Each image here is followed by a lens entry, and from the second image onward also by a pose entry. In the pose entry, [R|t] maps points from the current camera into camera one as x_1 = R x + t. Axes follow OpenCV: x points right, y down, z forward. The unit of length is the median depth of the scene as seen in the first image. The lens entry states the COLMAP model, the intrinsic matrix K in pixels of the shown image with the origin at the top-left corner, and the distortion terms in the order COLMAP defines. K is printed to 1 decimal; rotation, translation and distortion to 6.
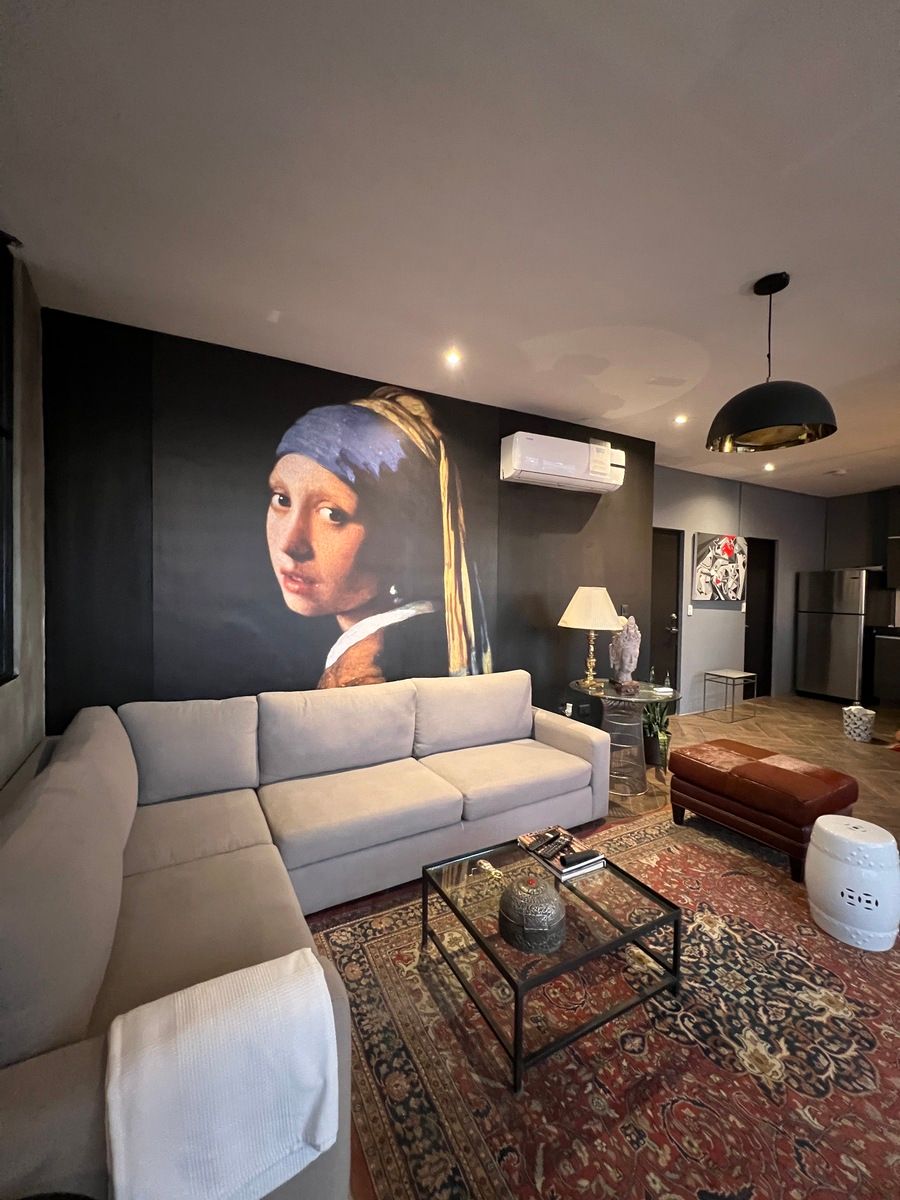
lens RADIAL K [[480.8, 0, 456.1], [0, 480.8, 598.0], [0, 0, 1]] dist [-0.004257, 0.001040]
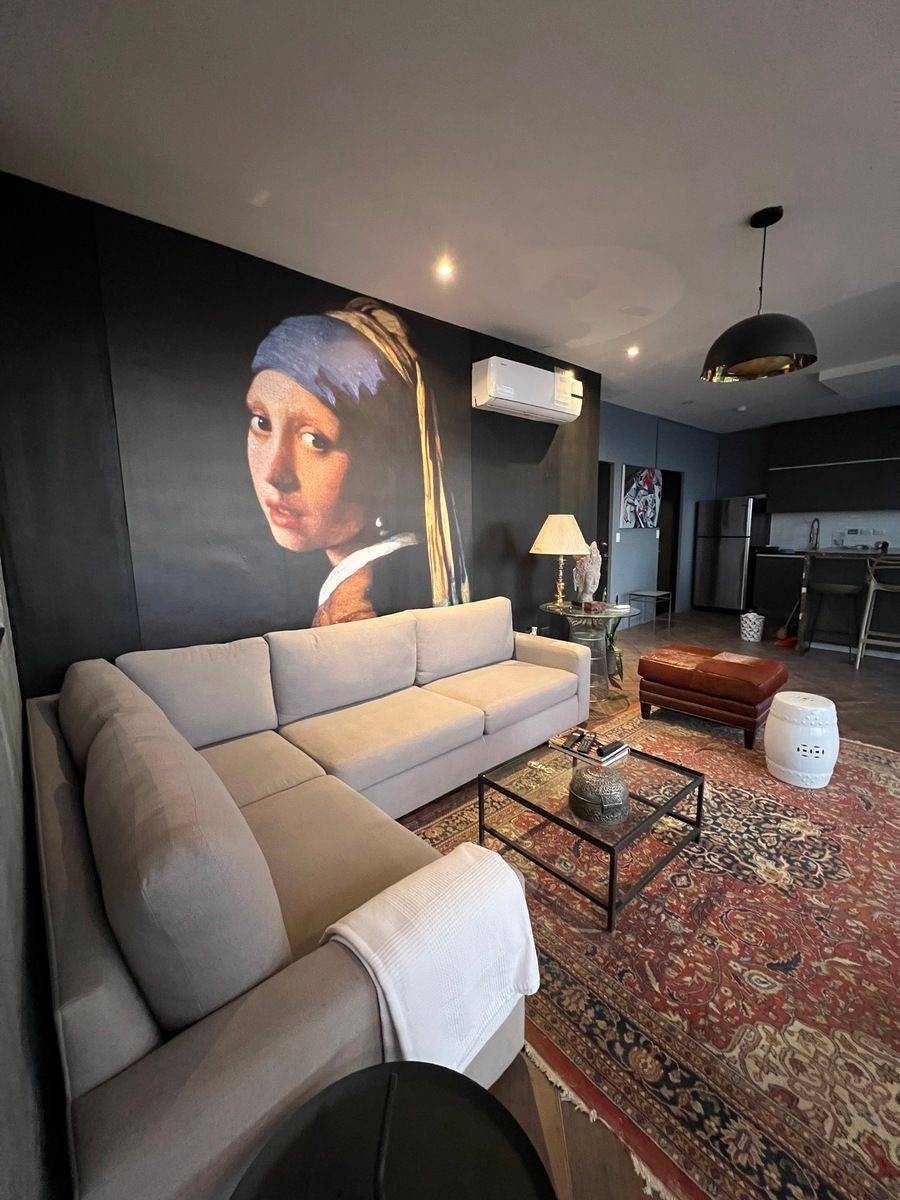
lens RADIAL K [[480.8, 0, 449.5], [0, 480.8, 598.3], [0, 0, 1]] dist [-0.004257, 0.001040]
pose [[0.975941, -0.061790, 0.209098, -0.226043], [0.036366, 0.991700, 0.123319, 0.023681], [-0.214983, -0.112748, 0.970088, 0.012492]]
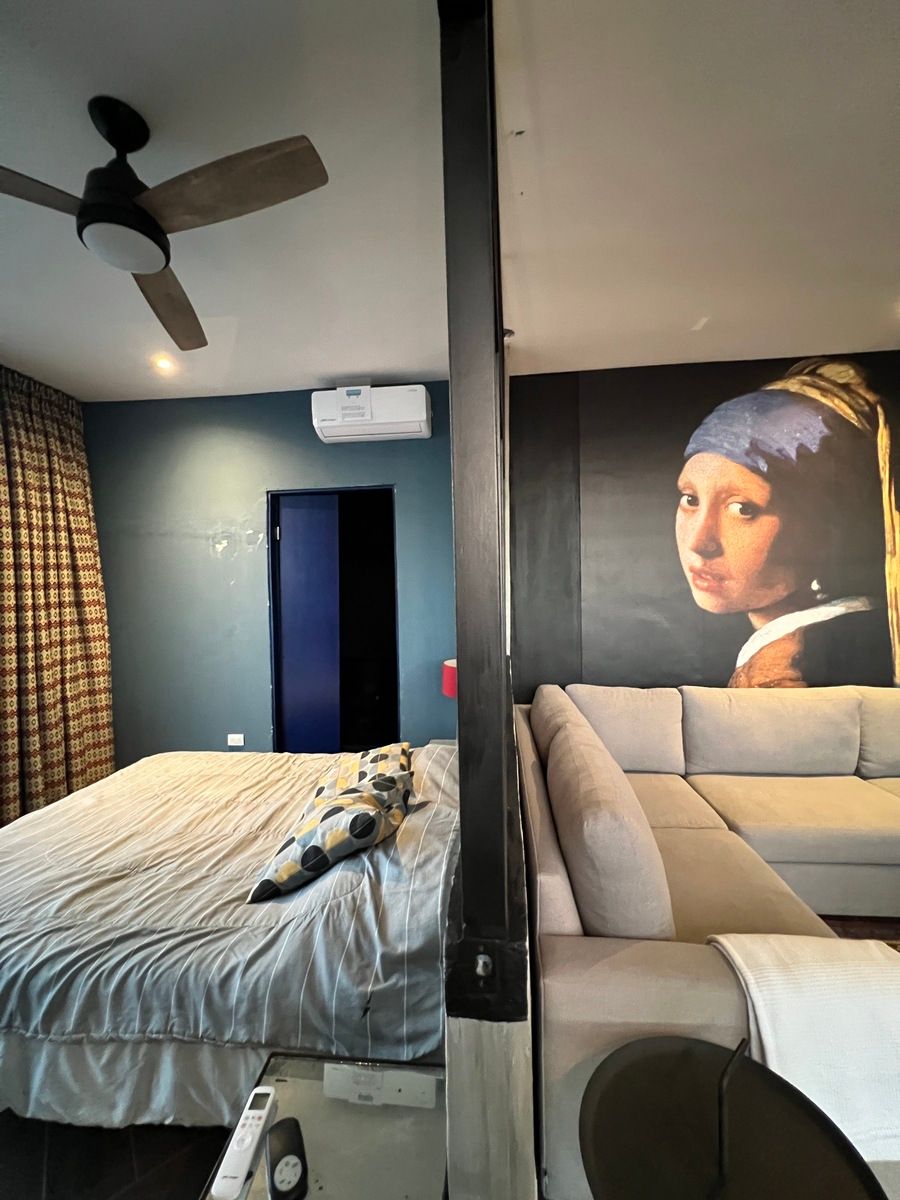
lens RADIAL K [[483.7, 0, 450.2], [0, 483.7, 598.2], [0, 0, 1]] dist [-0.004598, 0.000836]
pose [[0.819092, -0.013602, -0.573501, -0.191982], [0.013447, 0.999899, -0.004511, 0.003154], [0.573505, -0.004017, 0.819192, -0.139871]]
